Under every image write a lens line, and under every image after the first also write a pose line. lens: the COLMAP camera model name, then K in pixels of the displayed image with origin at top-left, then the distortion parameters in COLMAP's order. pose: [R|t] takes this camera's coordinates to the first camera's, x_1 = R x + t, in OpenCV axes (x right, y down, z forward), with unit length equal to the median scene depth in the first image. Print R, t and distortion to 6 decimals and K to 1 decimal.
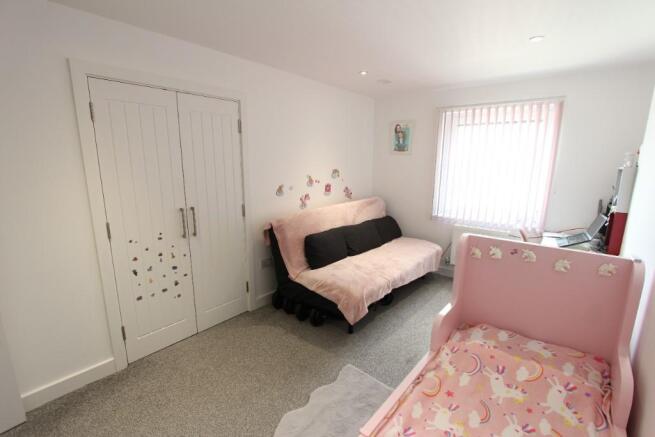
lens RADIAL K [[304.2, 0, 327.5], [0, 304.2, 218.5], [0, 0, 1]] dist [-0.002471, 0.000493]
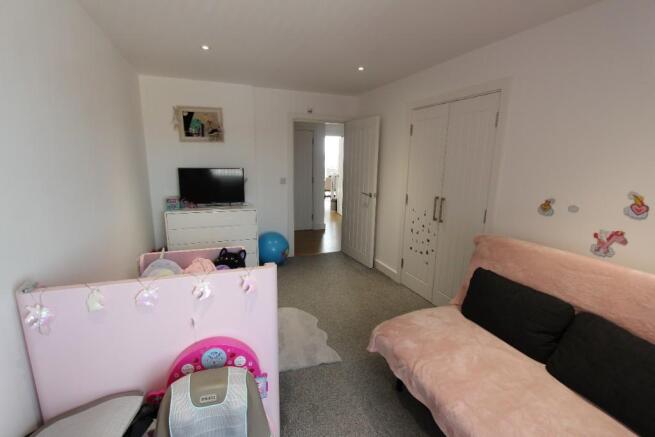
lens RADIAL K [[304.2, 0, 327.5], [0, 304.2, 218.5], [0, 0, 1]] dist [-0.002471, 0.000493]
pose [[-0.495721, 0.162361, -0.853170, 0.795506], [-0.179605, 0.941968, 0.283616, -0.215663], [0.849707, 0.293828, -0.437793, 1.153774]]
